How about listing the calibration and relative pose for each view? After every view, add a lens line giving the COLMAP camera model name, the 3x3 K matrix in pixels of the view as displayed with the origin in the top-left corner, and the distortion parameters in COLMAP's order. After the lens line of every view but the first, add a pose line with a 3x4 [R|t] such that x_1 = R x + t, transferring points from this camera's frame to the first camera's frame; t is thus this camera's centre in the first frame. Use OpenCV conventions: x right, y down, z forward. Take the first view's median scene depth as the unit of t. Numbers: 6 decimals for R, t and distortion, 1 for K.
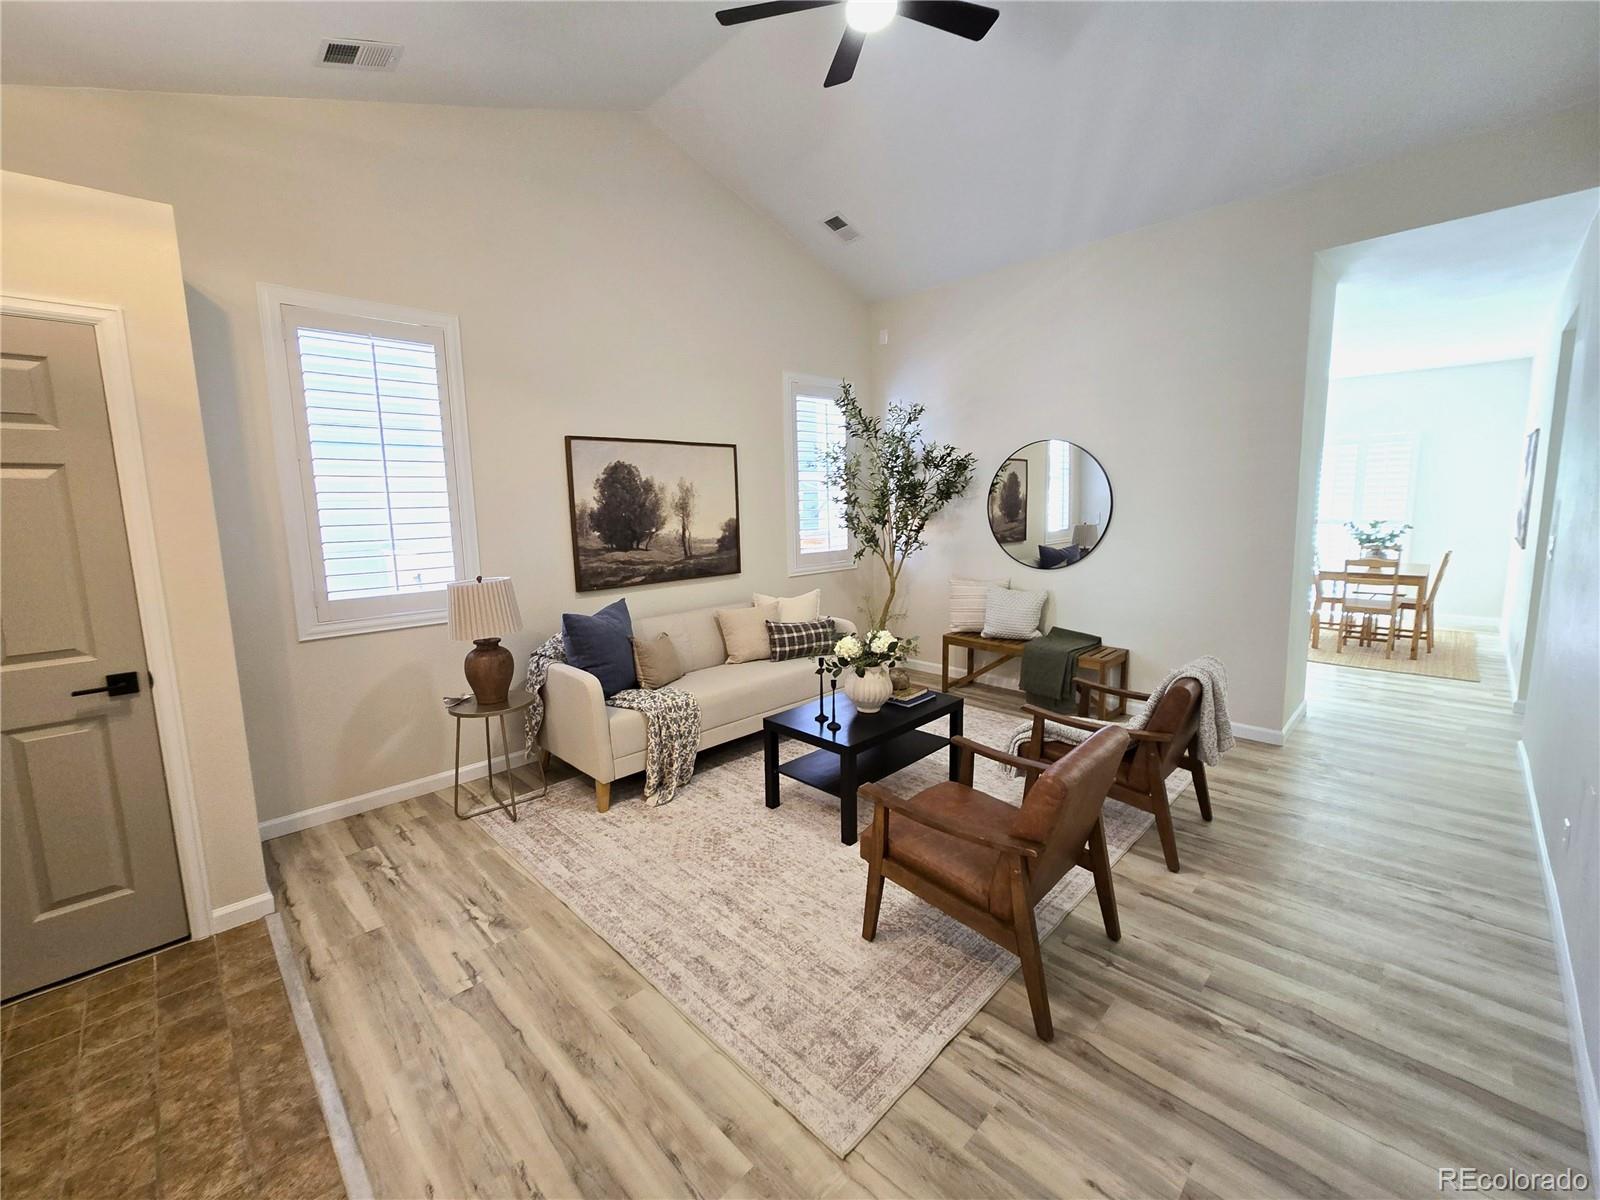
lens RADIAL K [[657.1, 0, 798.1], [0, 657.1, 604.7], [0, 0, 1]] dist [0.000641, -0.000273]
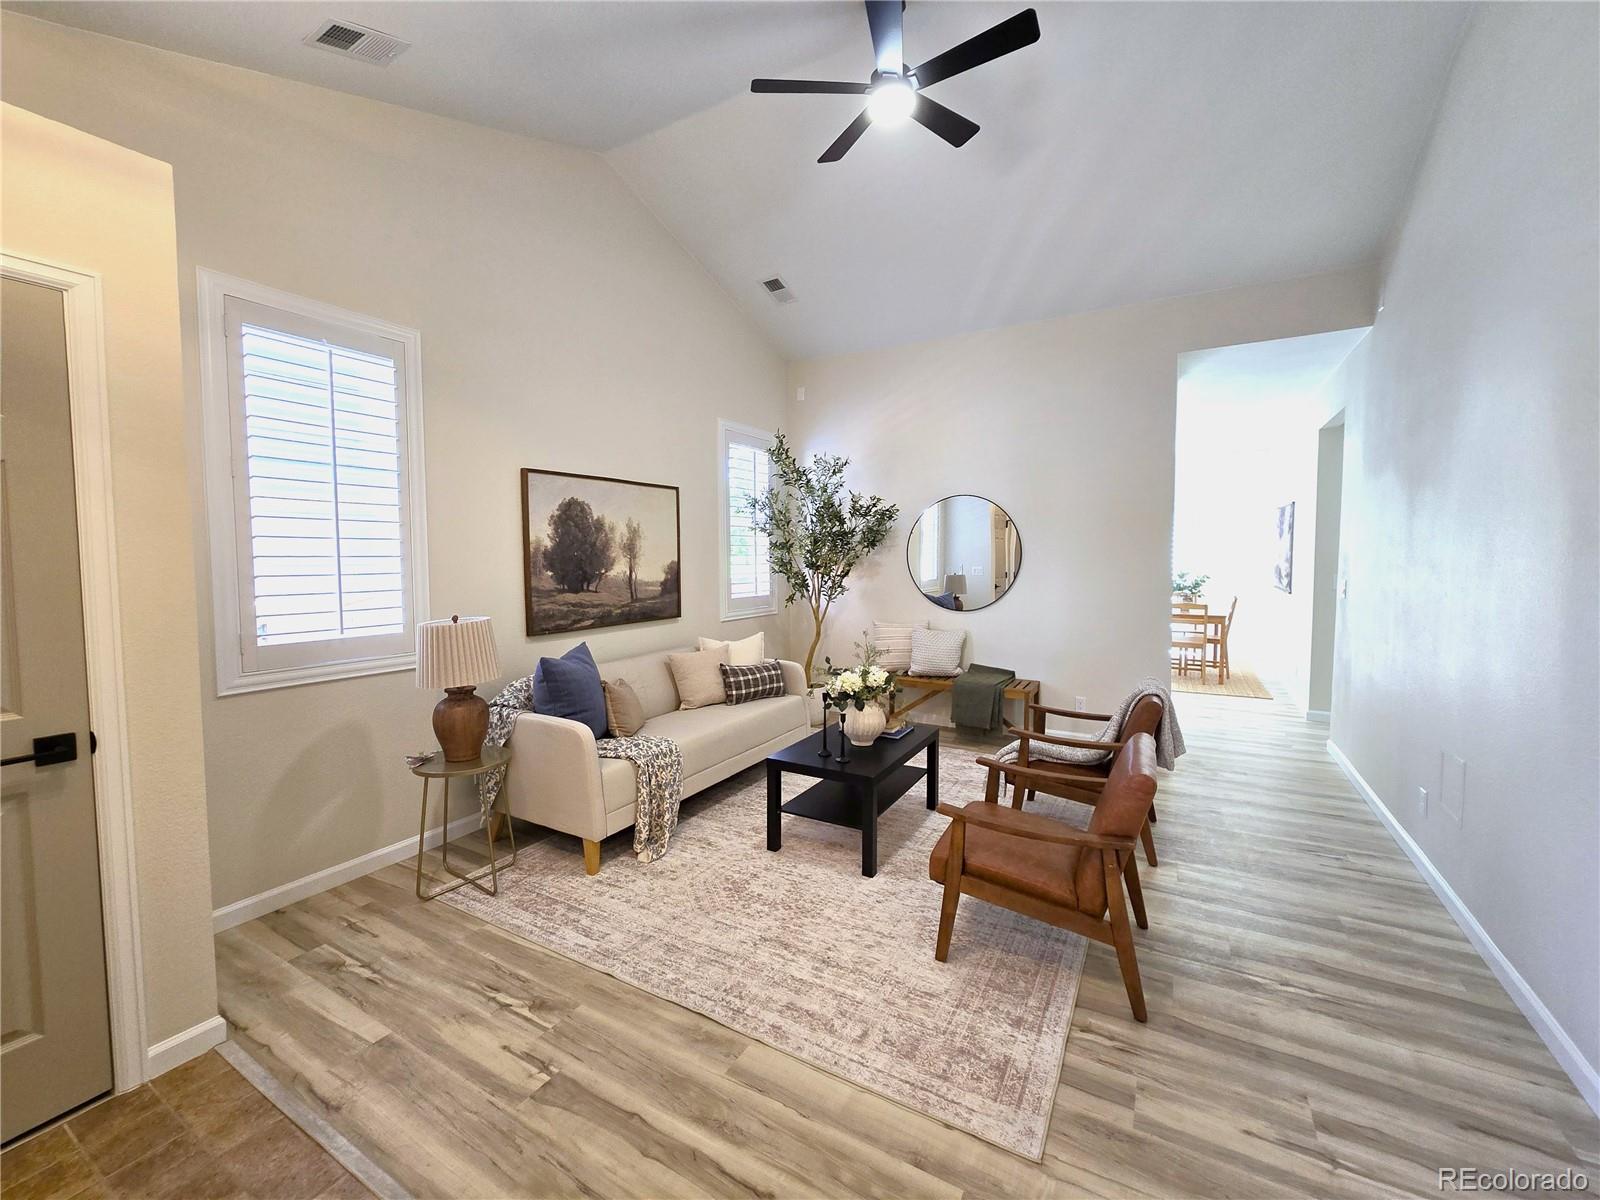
lens RADIAL K [[657.1, 0, 802.0], [0, 657.1, 605.9], [0, 0, 1]] dist [0.000641, -0.000273]
pose [[0.965066, -0.004705, 0.261964, -0.315620], [0.025934, 0.996644, -0.077640, 0.029481], [-0.260720, 0.081722, 0.961949, 0.025704]]
